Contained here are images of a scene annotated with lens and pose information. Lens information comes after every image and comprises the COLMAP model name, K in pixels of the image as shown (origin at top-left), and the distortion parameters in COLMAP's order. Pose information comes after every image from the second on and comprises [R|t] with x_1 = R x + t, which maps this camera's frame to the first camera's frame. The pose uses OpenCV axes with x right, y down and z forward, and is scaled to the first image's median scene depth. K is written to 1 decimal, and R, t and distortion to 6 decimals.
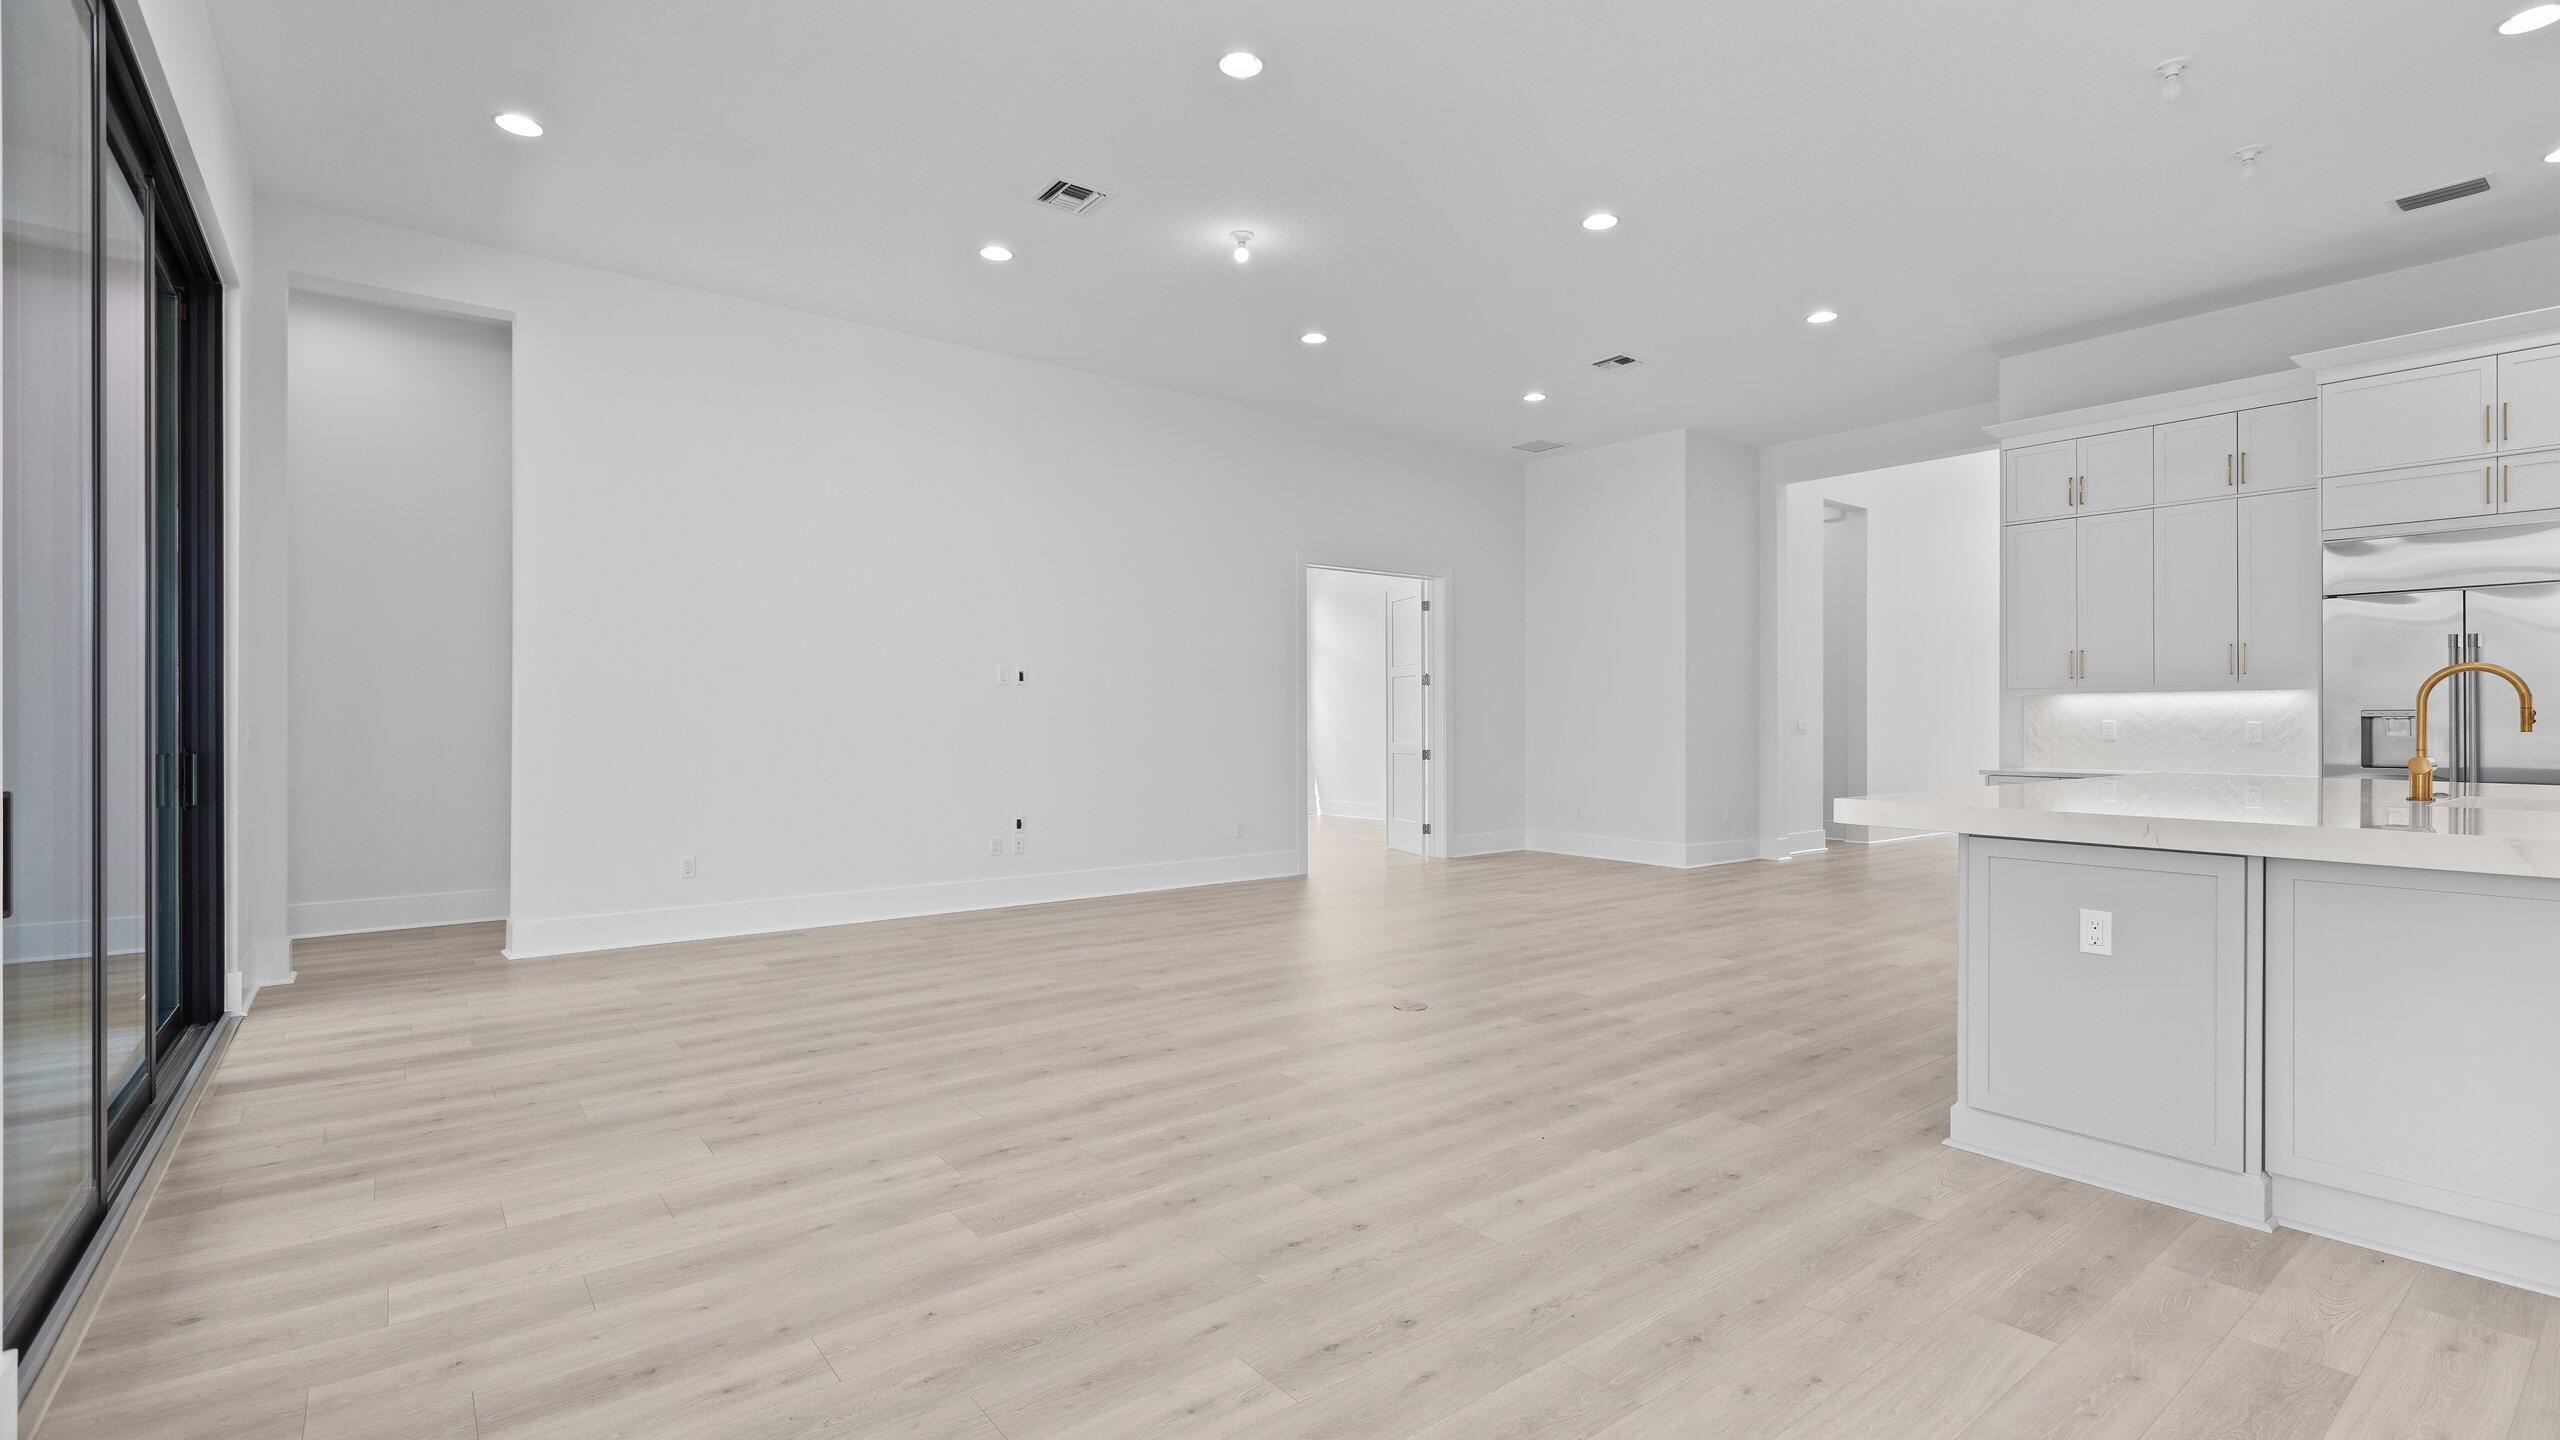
lens RADIAL K [[1148.4, 0, 1280.0], [0, 1148.4, 720.0], [0, 0, 1]] dist [-0.003242, -0.000119]
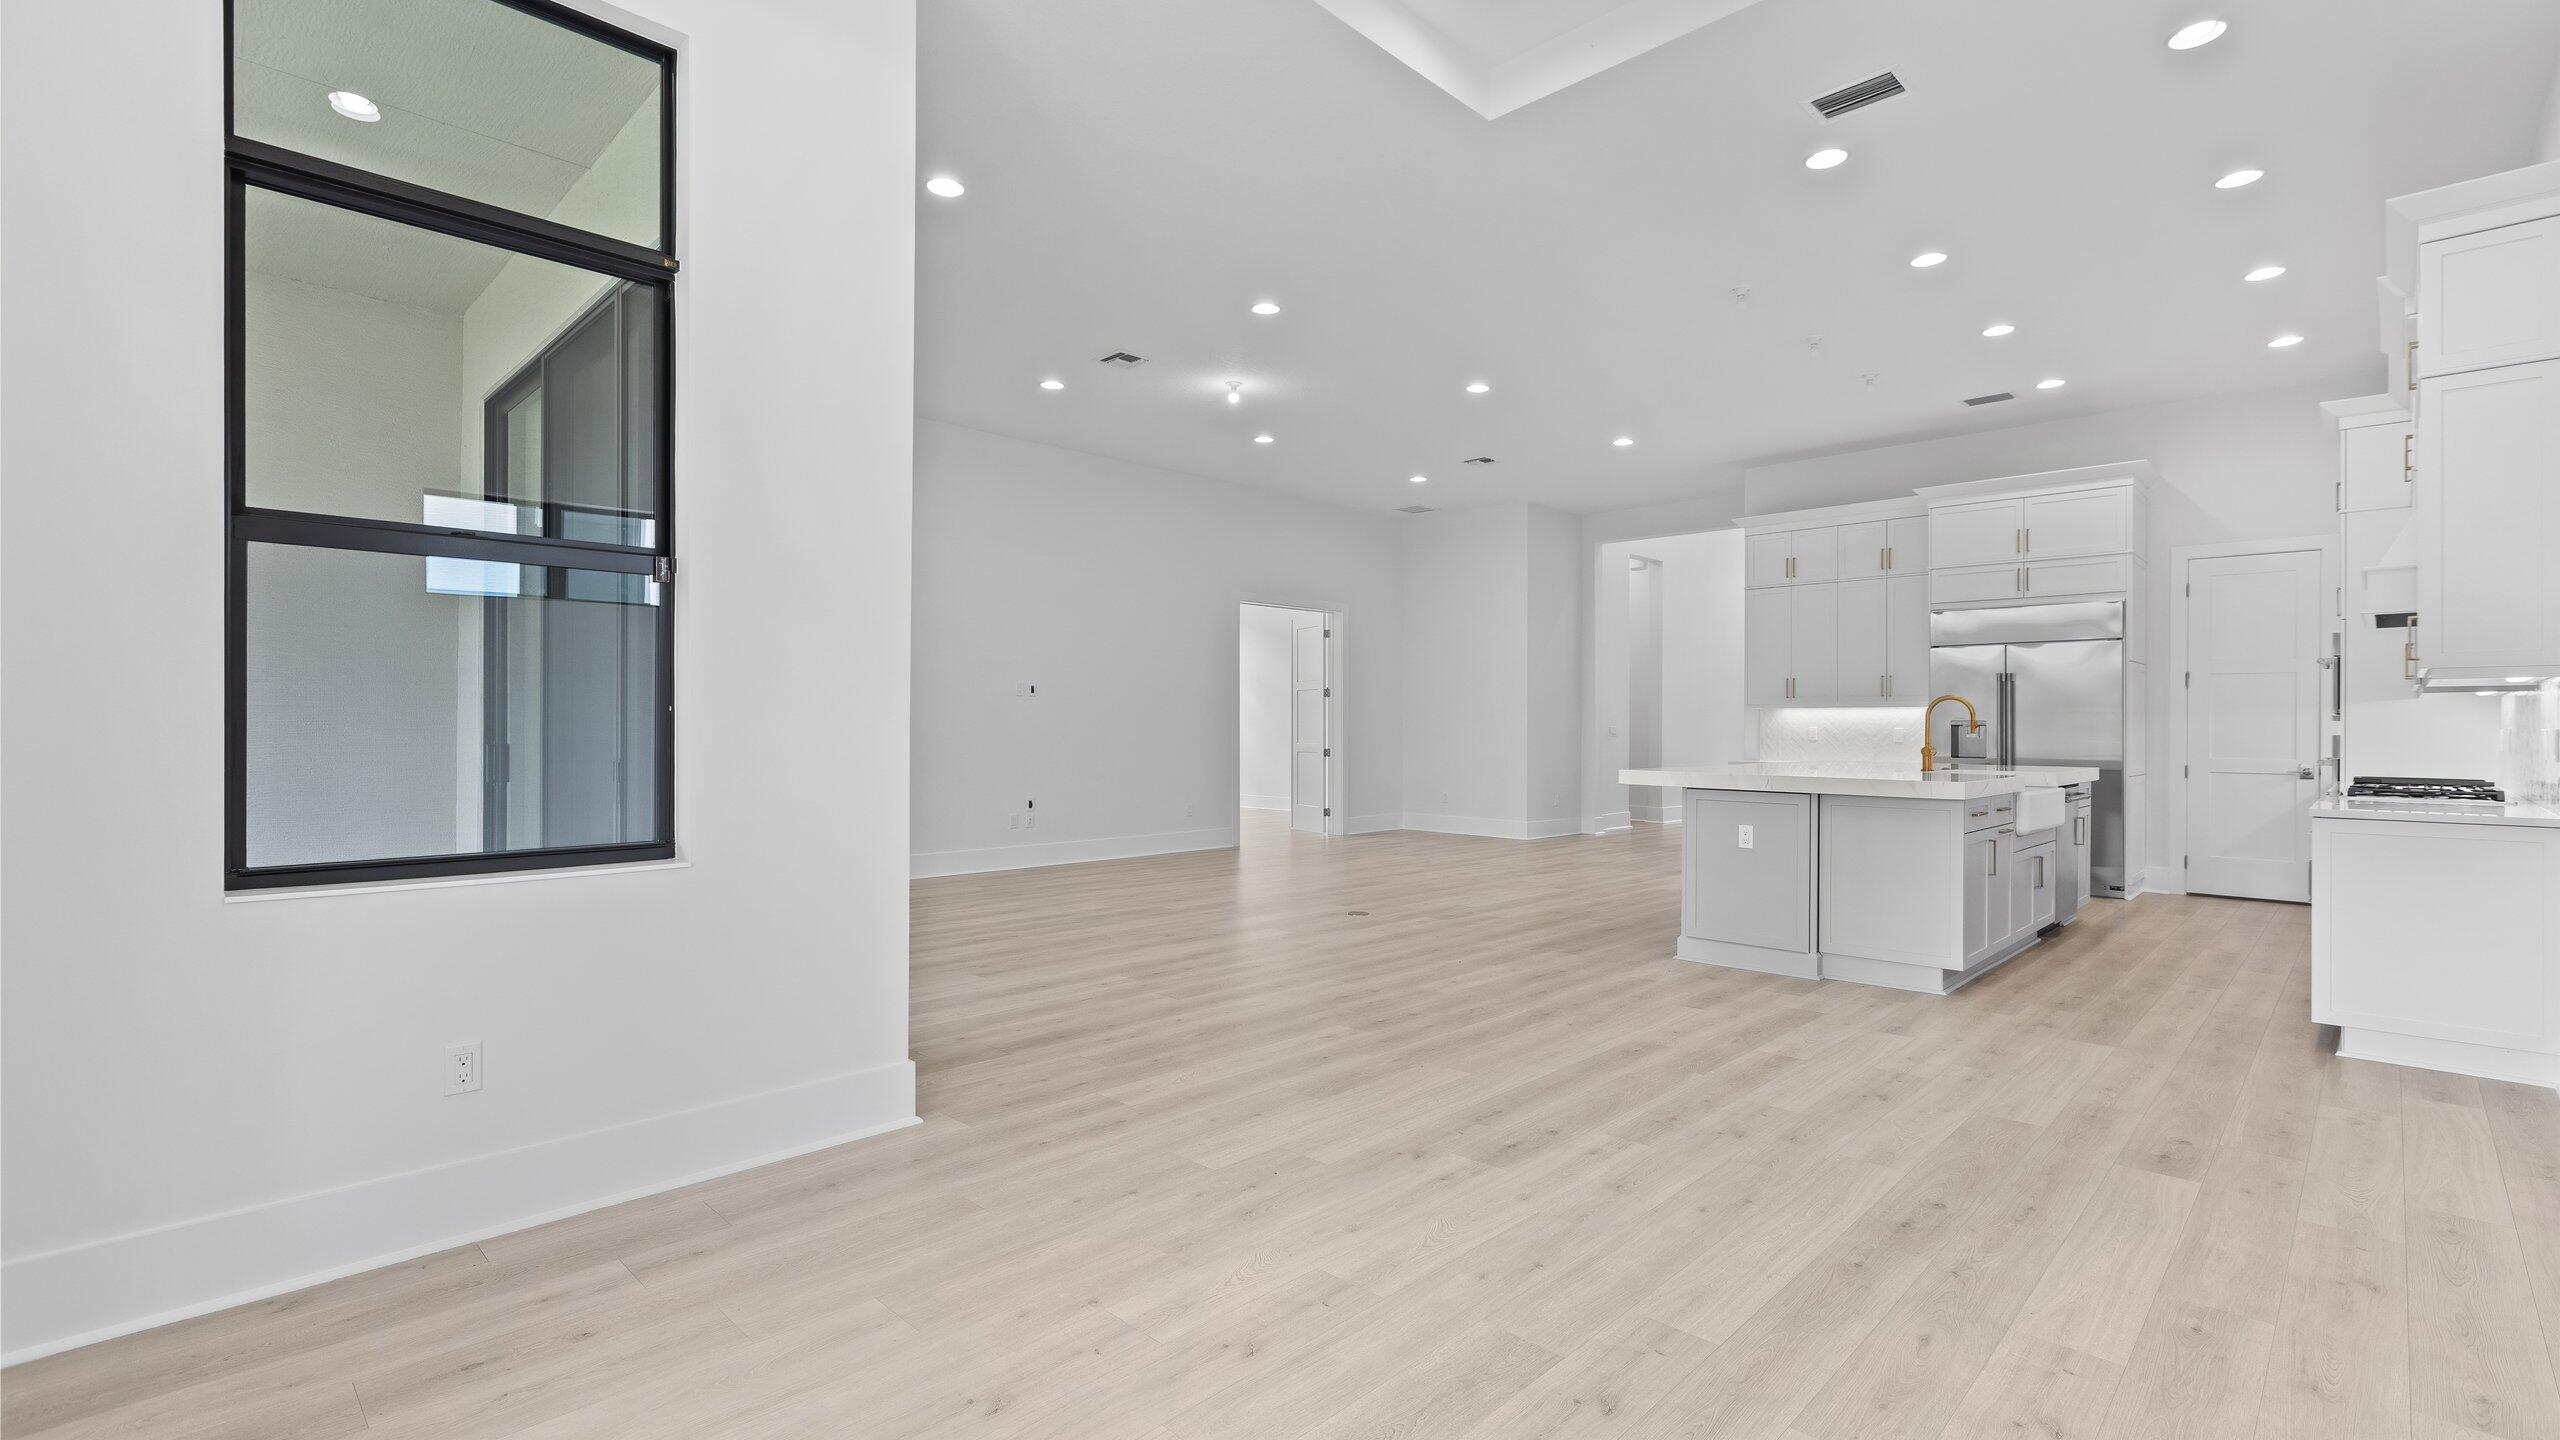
lens RADIAL K [[1148.4, 0, 1280.0], [0, 1148.4, 720.0], [0, 0, 1]] dist [-0.003242, -0.000119]
pose [[0.990702, 0.005076, 0.135955, -0.154244], [-0.004395, 0.999976, -0.005308, 0.002126], [-0.135979, 0.004661, 0.990701, -0.383922]]
